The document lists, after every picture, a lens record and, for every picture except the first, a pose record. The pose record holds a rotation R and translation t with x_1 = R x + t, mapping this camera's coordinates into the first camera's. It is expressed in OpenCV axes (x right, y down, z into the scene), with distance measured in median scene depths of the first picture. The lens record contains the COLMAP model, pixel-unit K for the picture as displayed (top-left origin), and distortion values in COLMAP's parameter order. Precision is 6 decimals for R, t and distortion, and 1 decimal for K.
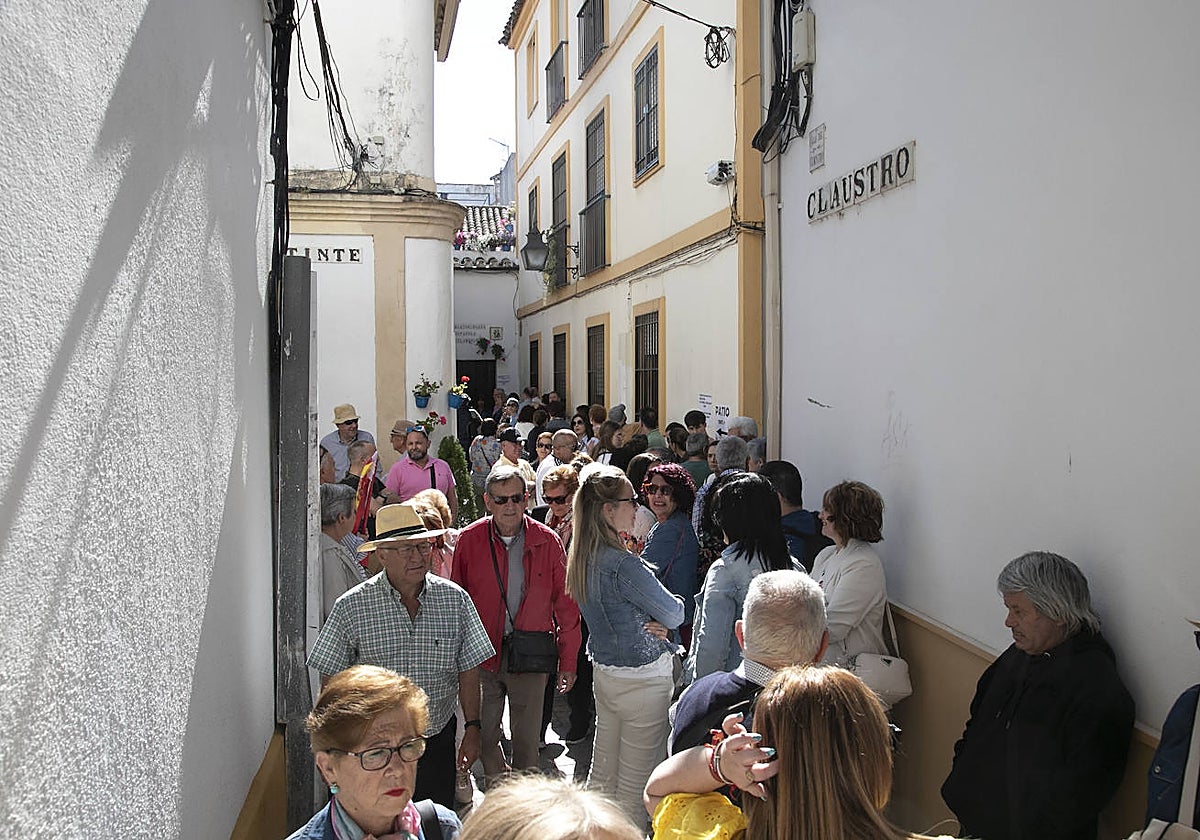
lens RADIAL K [[1043.6, 0, 600.0], [0, 1043.6, 420.0], [0, 0, 1]] dist [-0.000225, -0.000198]
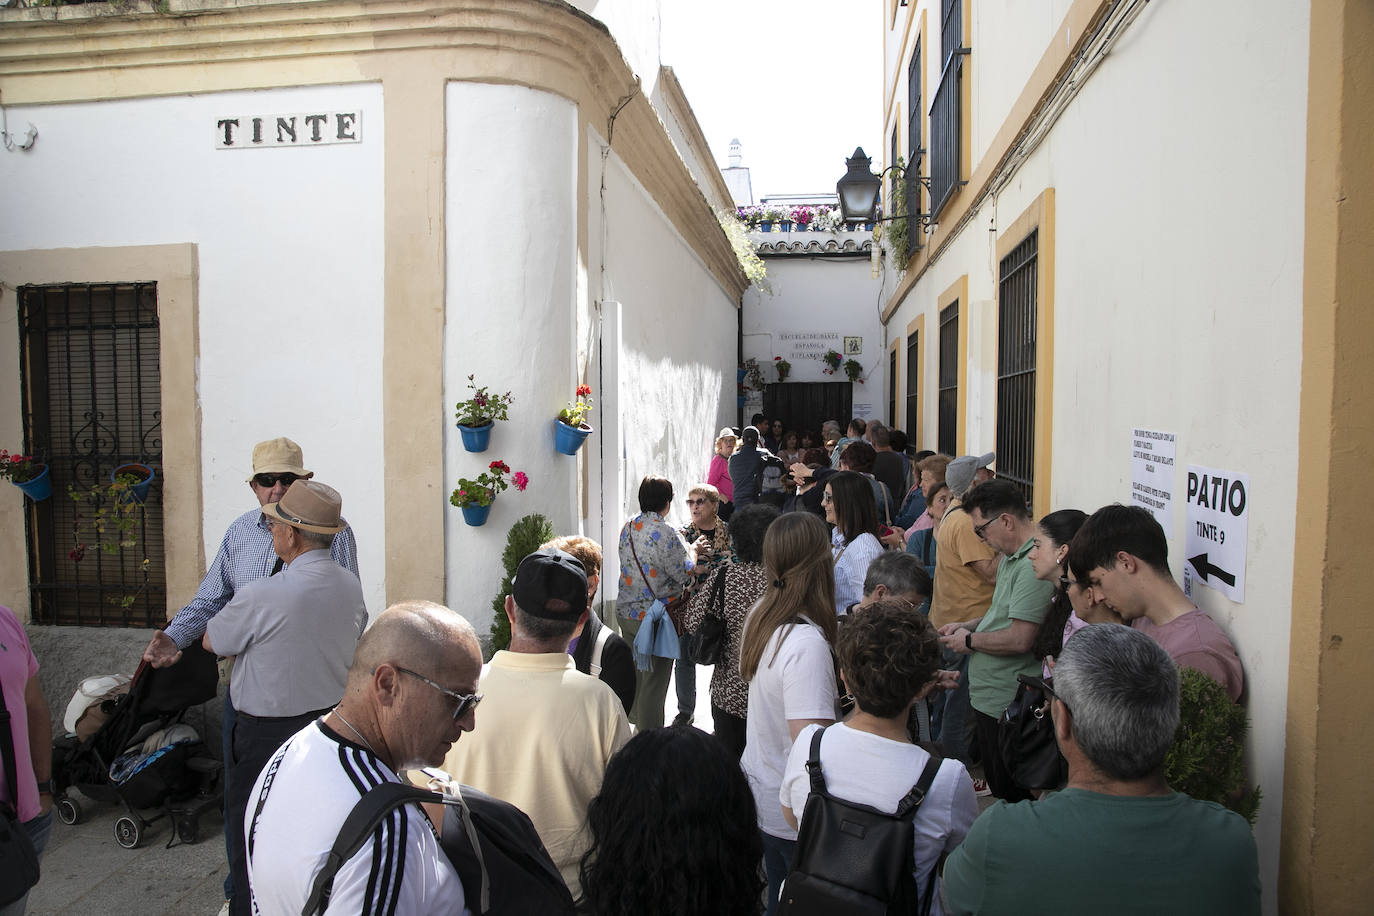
lens RADIAL K [[1031.4, 0, 687.0], [0, 1031.4, 458.0], [0, 0, 1]] dist [-0.044106, 0.006717]
pose [[0.941335, 0.018573, -0.336963, 0.067461], [-0.018428, 0.999824, 0.003629, -0.012191], [0.336971, 0.002793, 0.941511, 0.606667]]
